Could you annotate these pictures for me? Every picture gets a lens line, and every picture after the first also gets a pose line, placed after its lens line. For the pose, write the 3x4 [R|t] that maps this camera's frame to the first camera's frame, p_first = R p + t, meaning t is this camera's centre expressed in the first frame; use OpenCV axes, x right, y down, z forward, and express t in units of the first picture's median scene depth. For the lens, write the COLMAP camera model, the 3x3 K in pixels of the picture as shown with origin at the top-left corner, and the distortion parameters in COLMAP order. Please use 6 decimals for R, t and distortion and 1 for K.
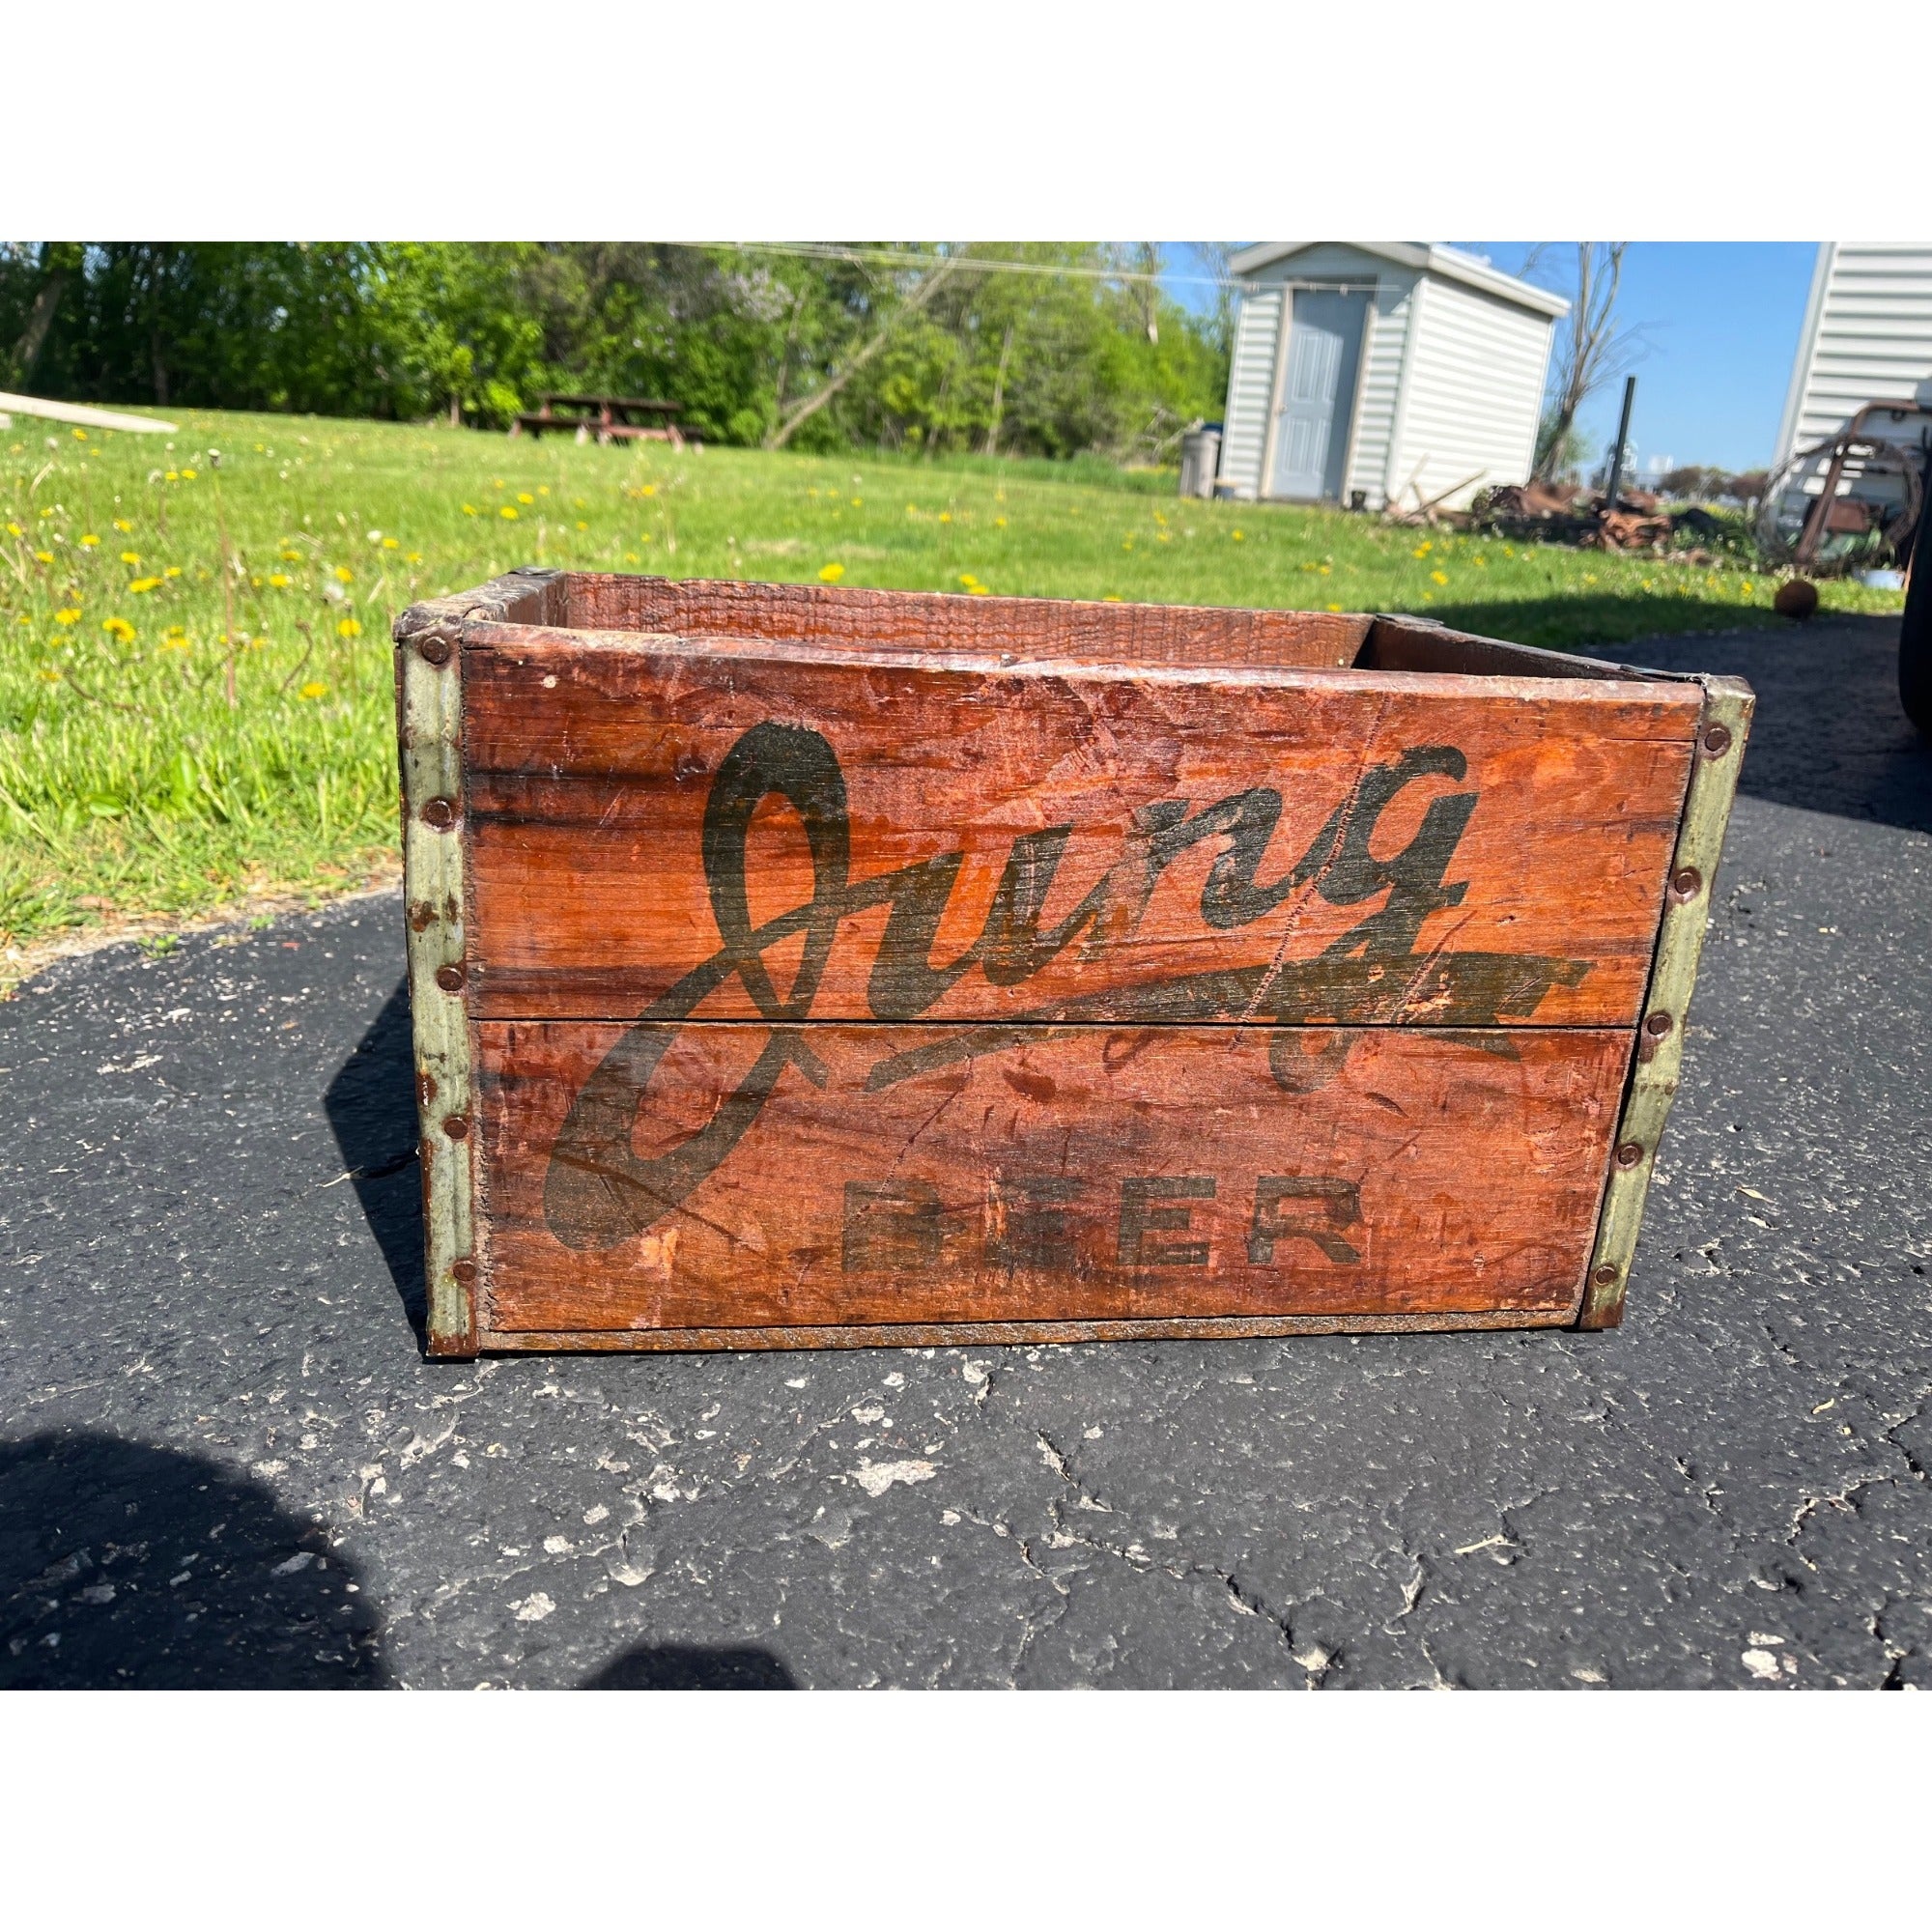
lens RADIAL K [[1510.2, 0, 962.1], [0, 1510.2, 957.6], [0, 0, 1]] dist [0.083321, -0.138003]
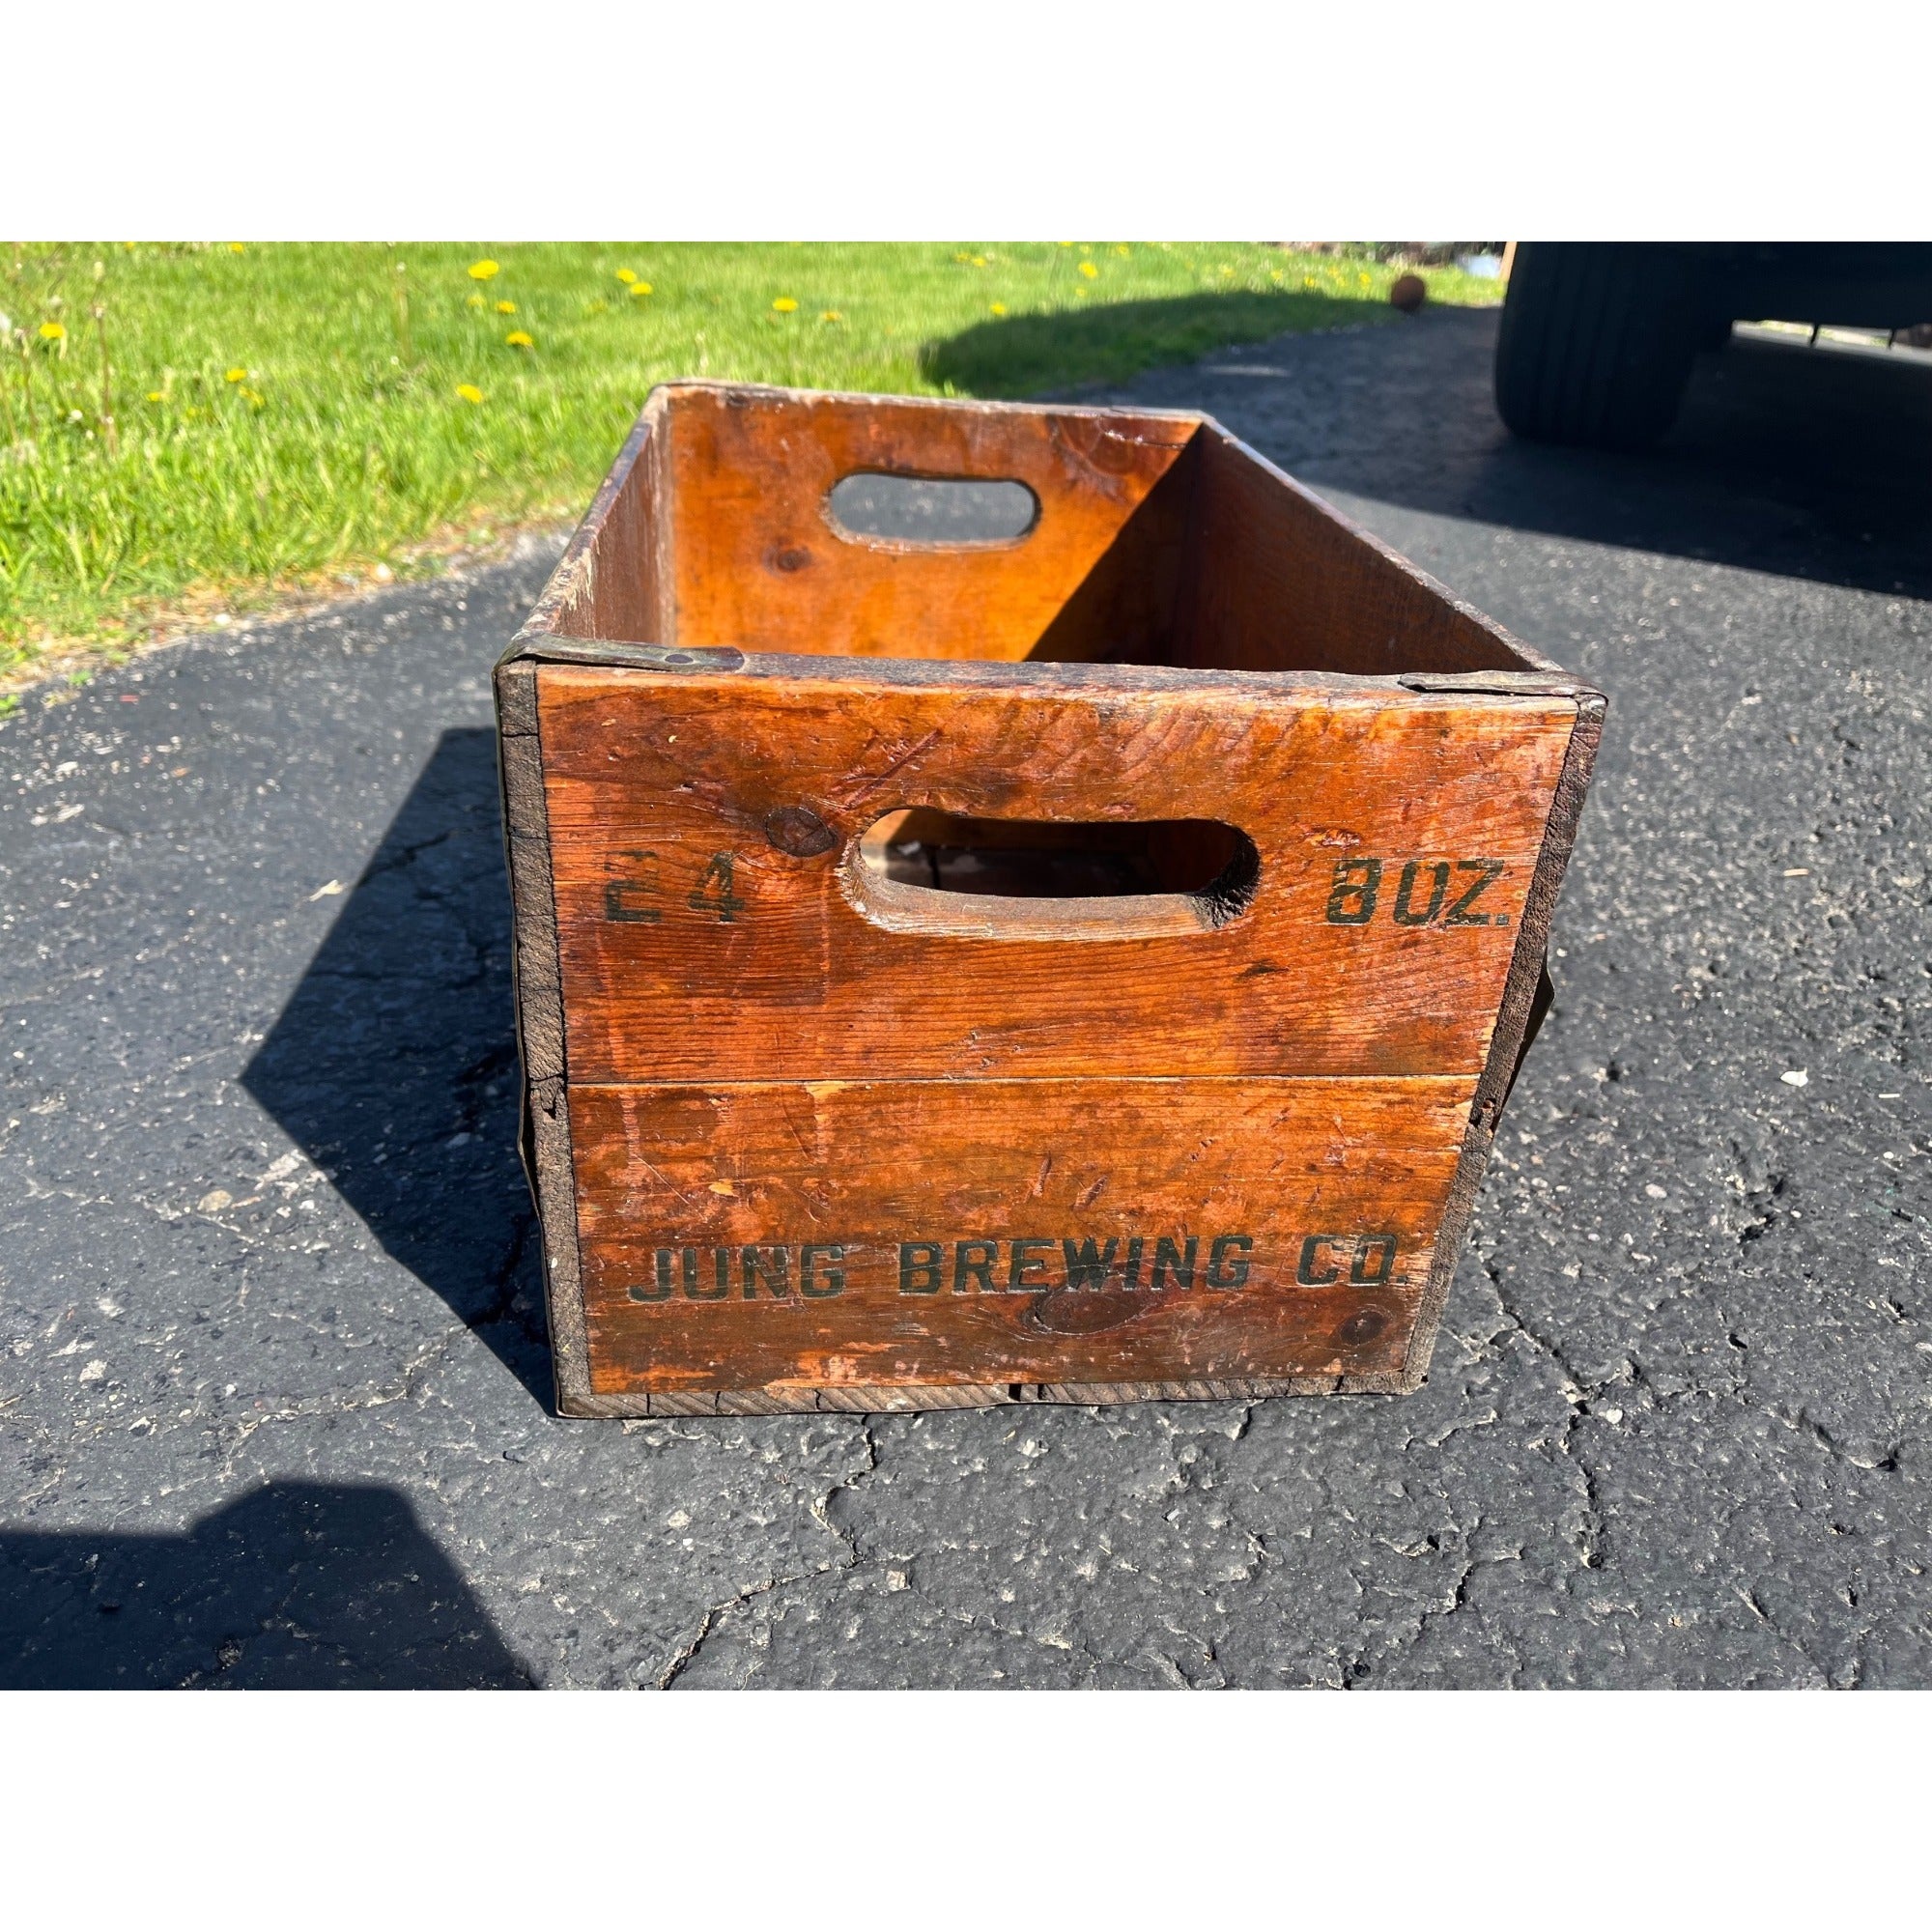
lens RADIAL K [[1527.9, 0, 966.0], [0, 1527.9, 966.0], [0, 0, 1]] dist [0.111388, -0.181580]
pose [[0.972140, -0.093485, 0.214950, -0.156656], [0.051221, 0.979587, 0.194385, -0.008102], [-0.228734, -0.177960, 0.957085, -0.251887]]
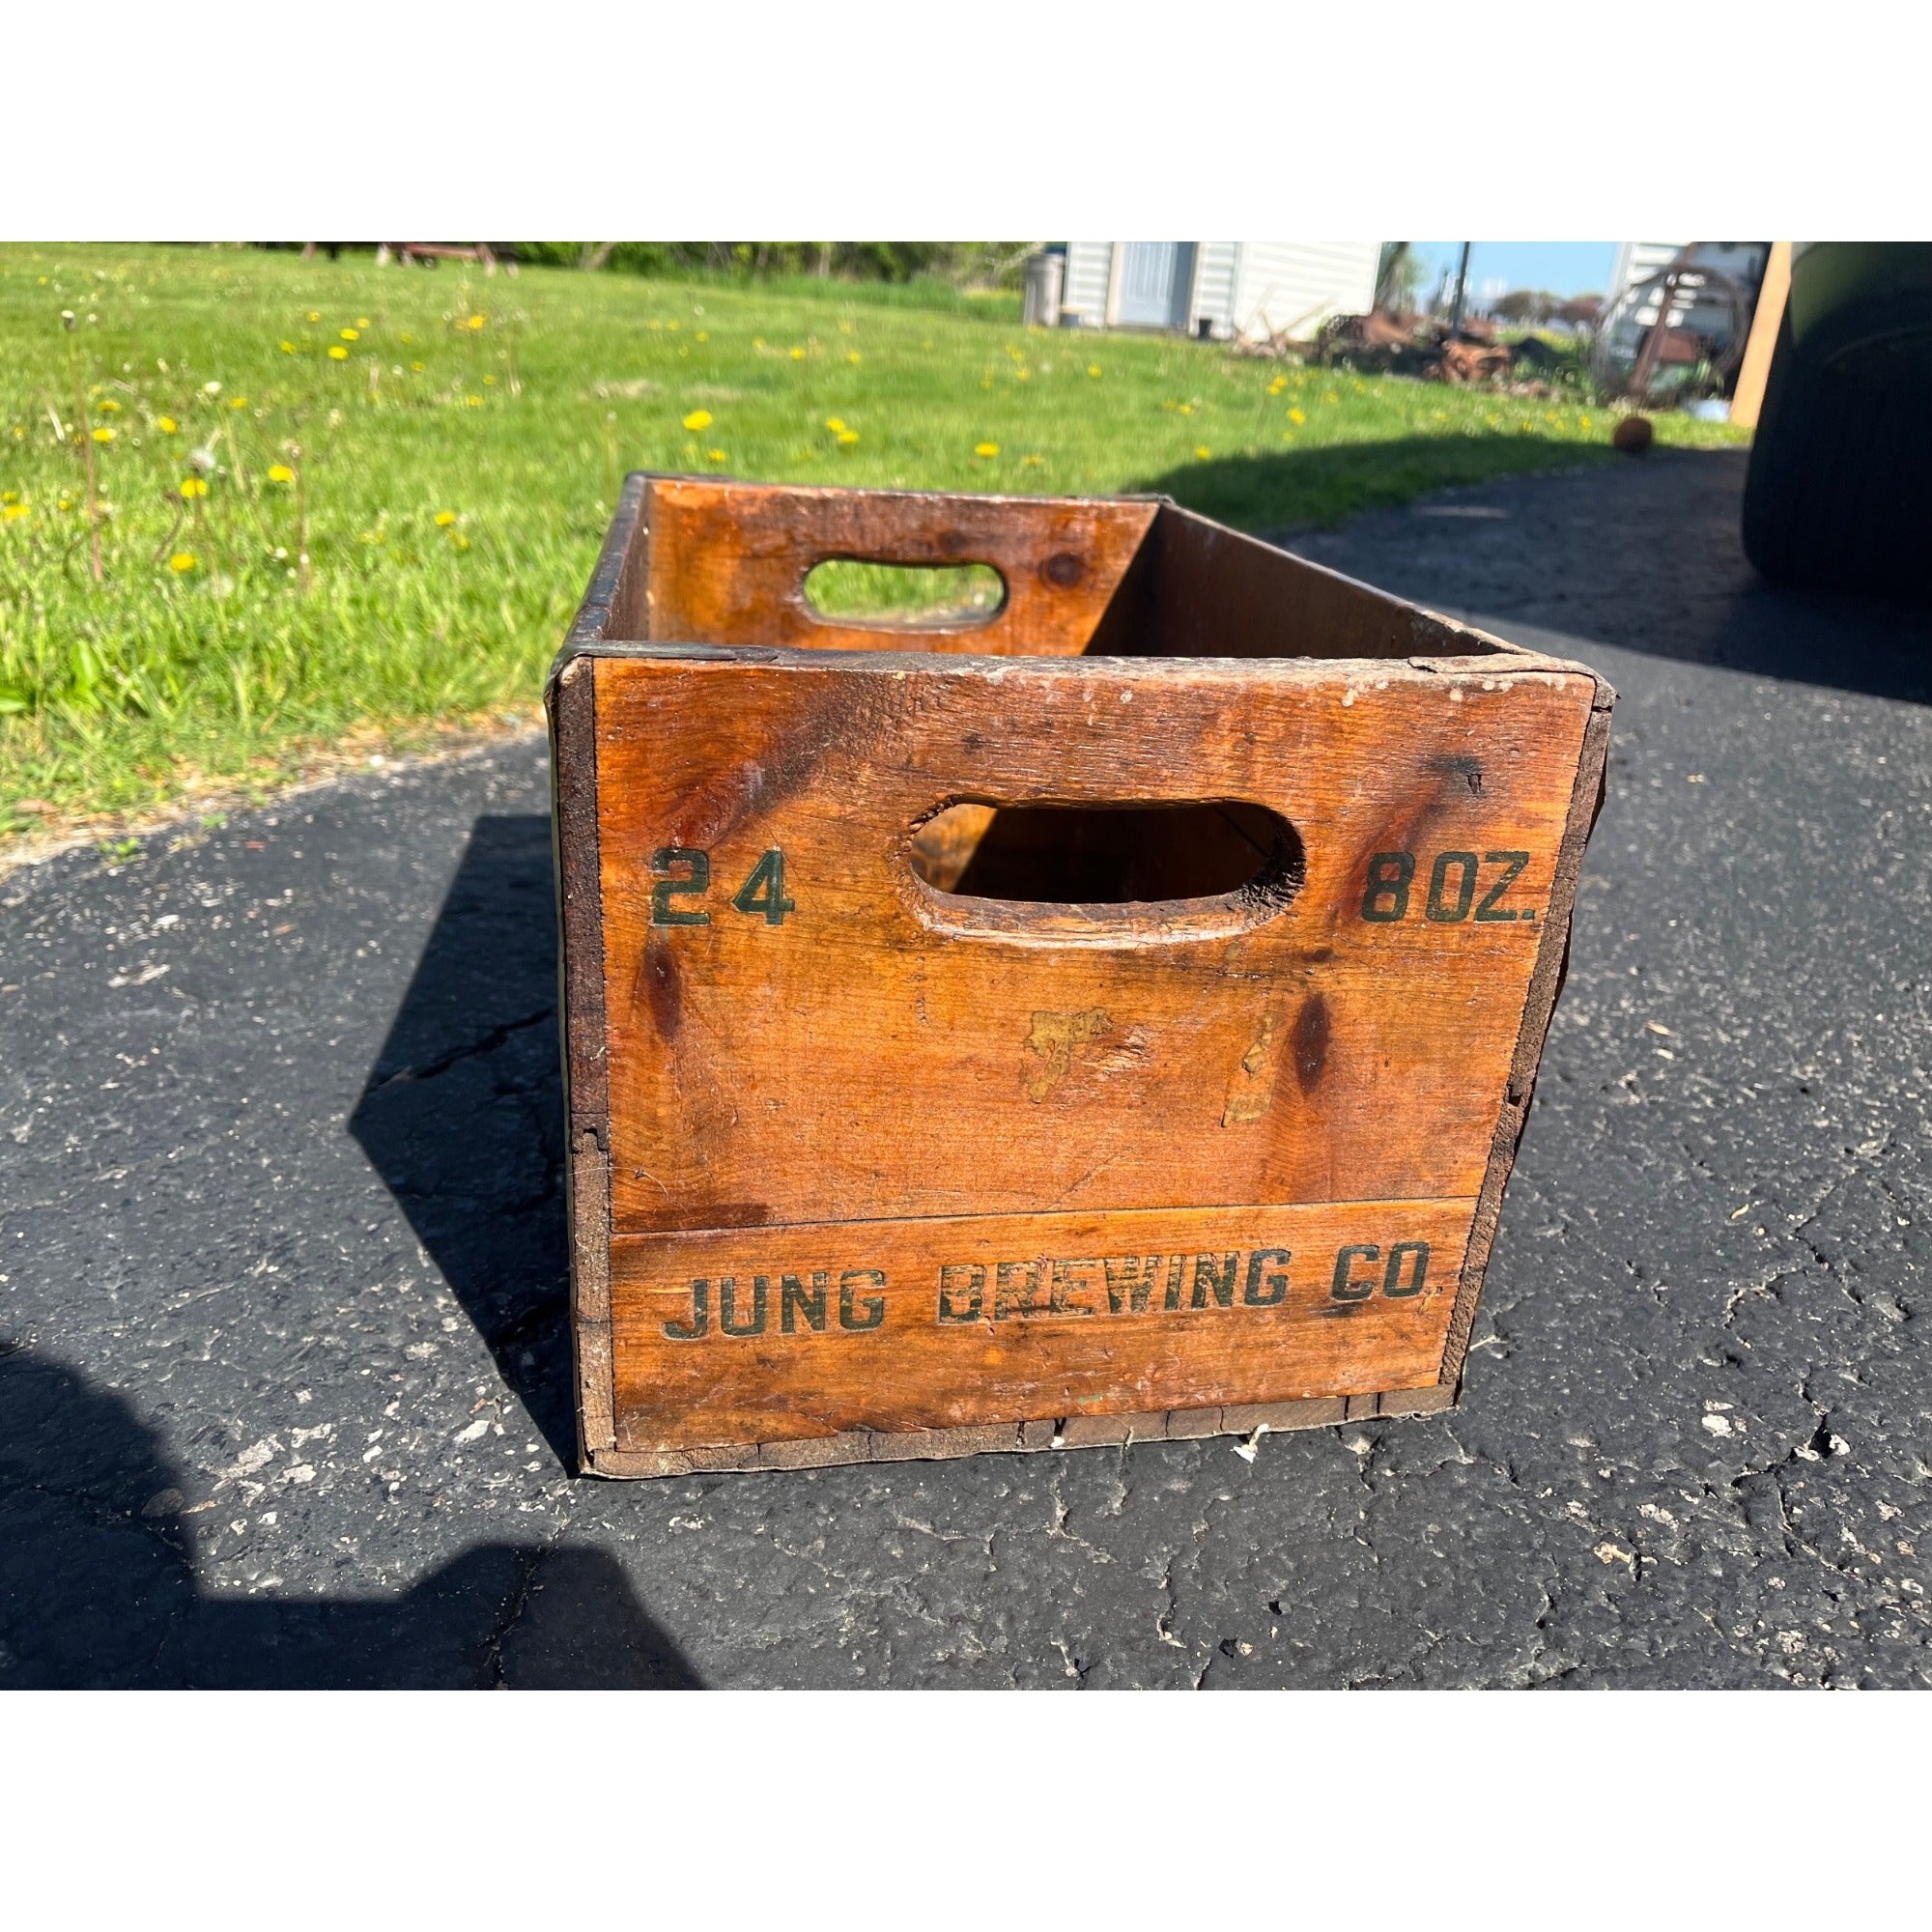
lens RADIAL K [[1514.5, 0, 966.0], [0, 1514.5, 966.0], [0, 0, 1]] dist [0.076854, -0.125902]
pose [[0.994147, -0.042420, 0.099360, -0.099785], [0.031532, 0.993576, 0.108688, -0.030149], [-0.103333, -0.104919, 0.989098, -0.063050]]
